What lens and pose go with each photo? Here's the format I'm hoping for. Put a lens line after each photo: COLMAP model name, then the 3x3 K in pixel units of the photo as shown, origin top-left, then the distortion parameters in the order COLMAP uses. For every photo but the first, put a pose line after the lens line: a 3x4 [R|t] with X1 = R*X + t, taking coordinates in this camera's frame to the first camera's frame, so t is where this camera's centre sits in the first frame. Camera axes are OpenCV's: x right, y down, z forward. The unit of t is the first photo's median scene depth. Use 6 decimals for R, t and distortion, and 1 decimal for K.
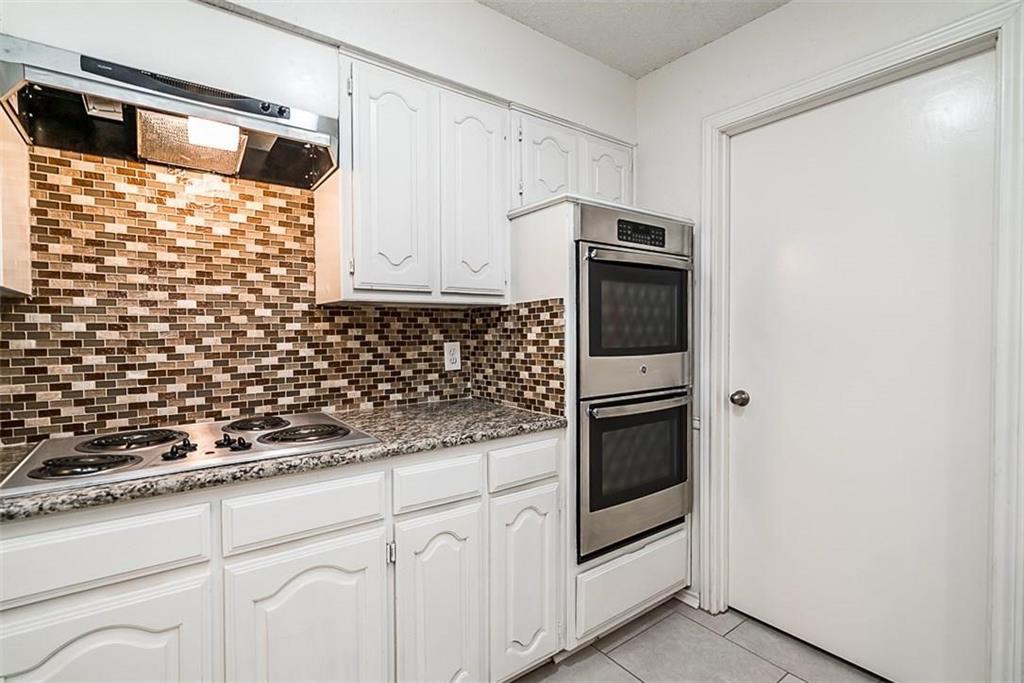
lens RADIAL K [[462.5, 0, 493.1], [0, 462.5, 340.2], [0, 0, 1]] dist [-0.006146, 0.002877]
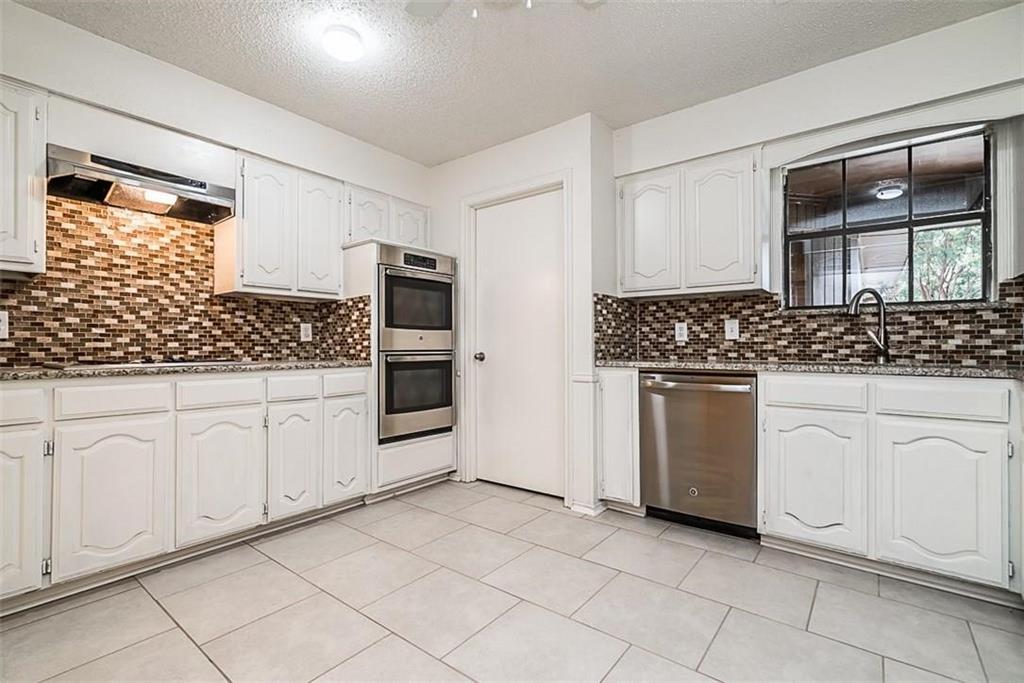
lens RADIAL K [[462.5, 0, 500.1], [0, 462.5, 340.5], [0, 0, 1]] dist [-0.006146, 0.002877]
pose [[0.962248, 0.004983, 0.272128, 0.147363], [0.006083, 0.999189, -0.039806, 0.159618], [-0.272106, 0.039959, 0.961437, -0.856757]]
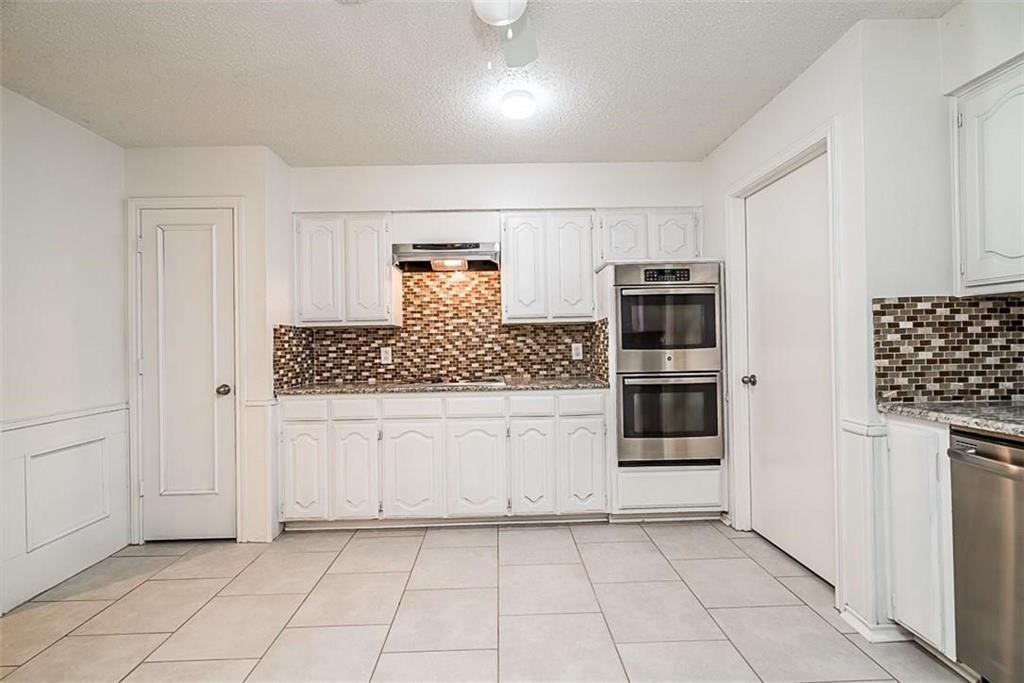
lens RADIAL K [[462.5, 0, 517.1], [0, 462.5, 339.4], [0, 0, 1]] dist [-0.006146, 0.002877]
pose [[0.826396, -0.017098, -0.562830, 0.875102], [0.003640, 0.999680, -0.025025, 0.039223], [0.563078, 0.018632, 0.826194, -0.701749]]
